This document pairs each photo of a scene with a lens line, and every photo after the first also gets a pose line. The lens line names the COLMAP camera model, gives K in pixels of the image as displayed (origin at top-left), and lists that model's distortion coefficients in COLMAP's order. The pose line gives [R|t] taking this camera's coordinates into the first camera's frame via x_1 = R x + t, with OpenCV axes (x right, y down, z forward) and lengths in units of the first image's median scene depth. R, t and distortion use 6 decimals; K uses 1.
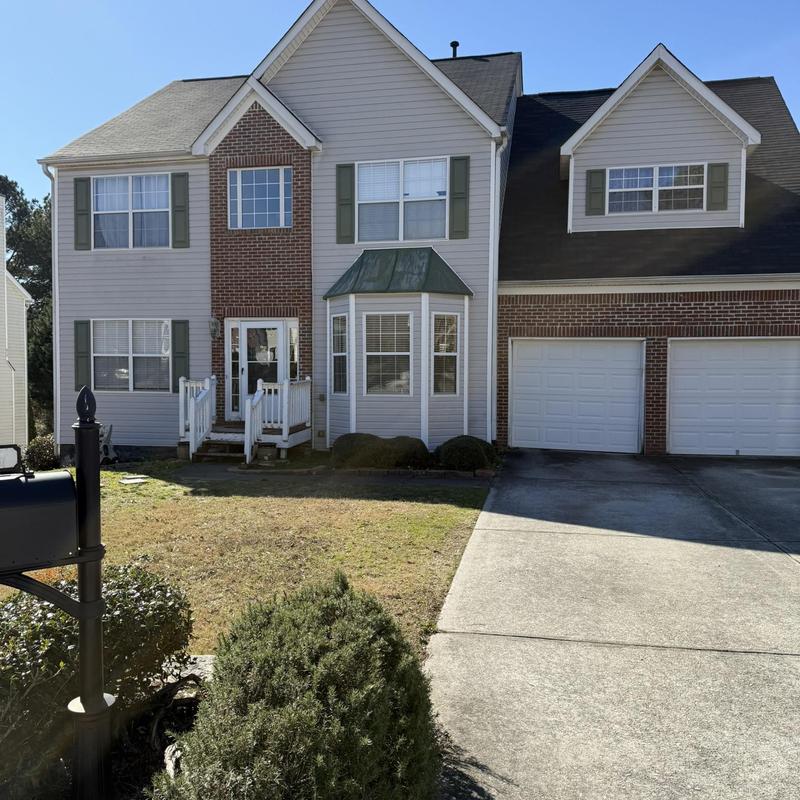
lens RADIAL K [[767.6, 0, 399.6], [0, 767.6, 398.0], [0, 0, 1]] dist [-0.016961, 0.000000]
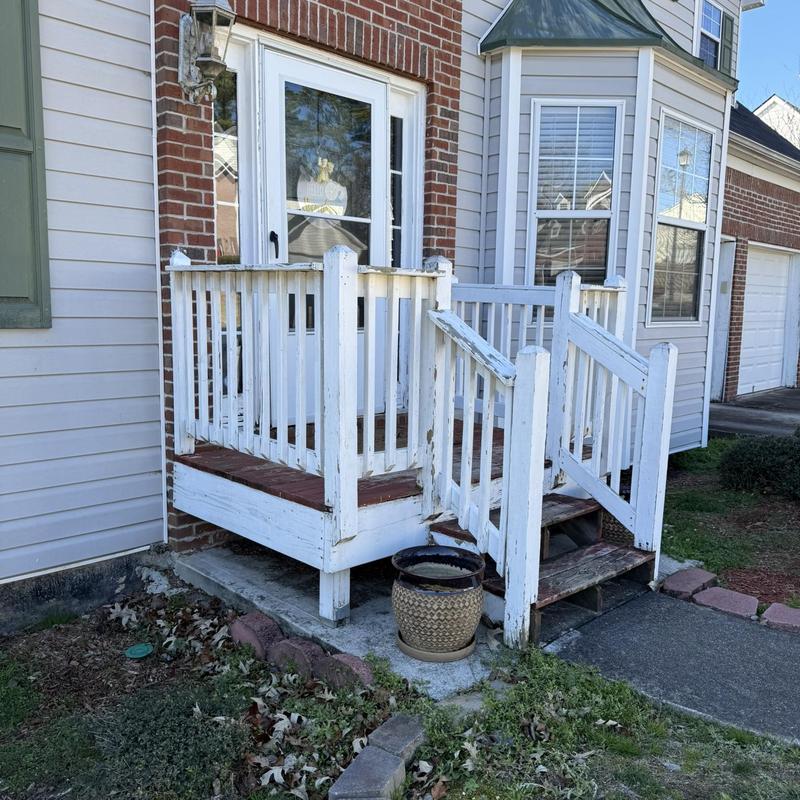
lens RADIAL K [[767.6, 0, 411.2], [0, 767.6, 415.6], [0, 0, 1]] dist [-0.016961, 0.000000]
pose [[0.539957, -0.100309, 0.835694, -0.409470], [0.022447, 0.994236, 0.104835, -0.002366], [-0.841393, -0.037847, 0.539097, 0.815408]]
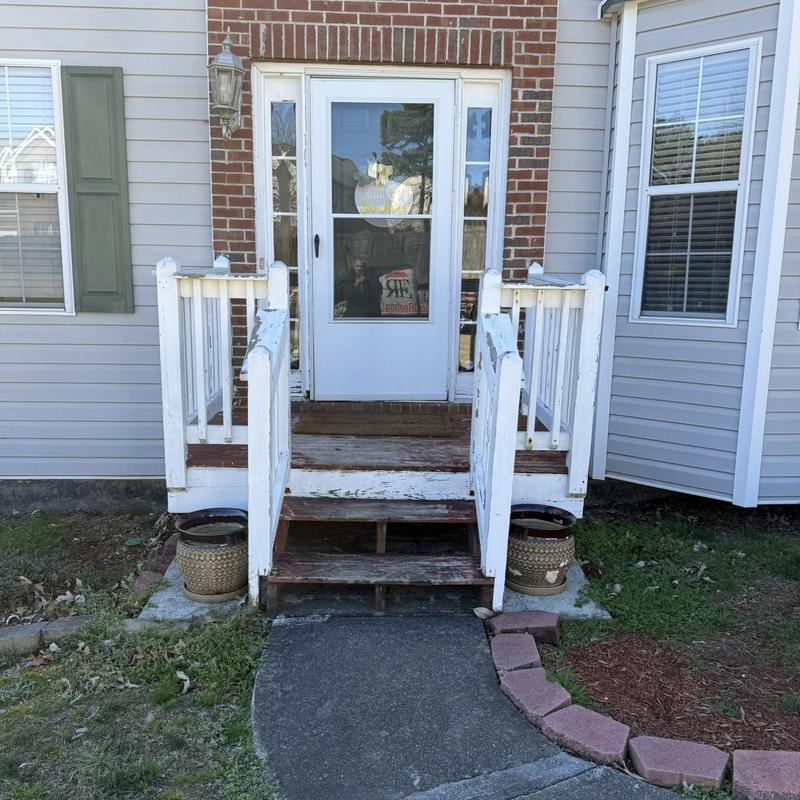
lens RADIAL K [[767.6, 0, 382.1], [0, 767.6, 413.7], [0, 0, 1]] dist [-0.016961, 0.000000]
pose [[0.970548, -0.030008, 0.239033, -0.256767], [-0.004952, 0.989517, 0.144331, -0.011752], [-0.240858, -0.141264, 0.960225, 0.682656]]
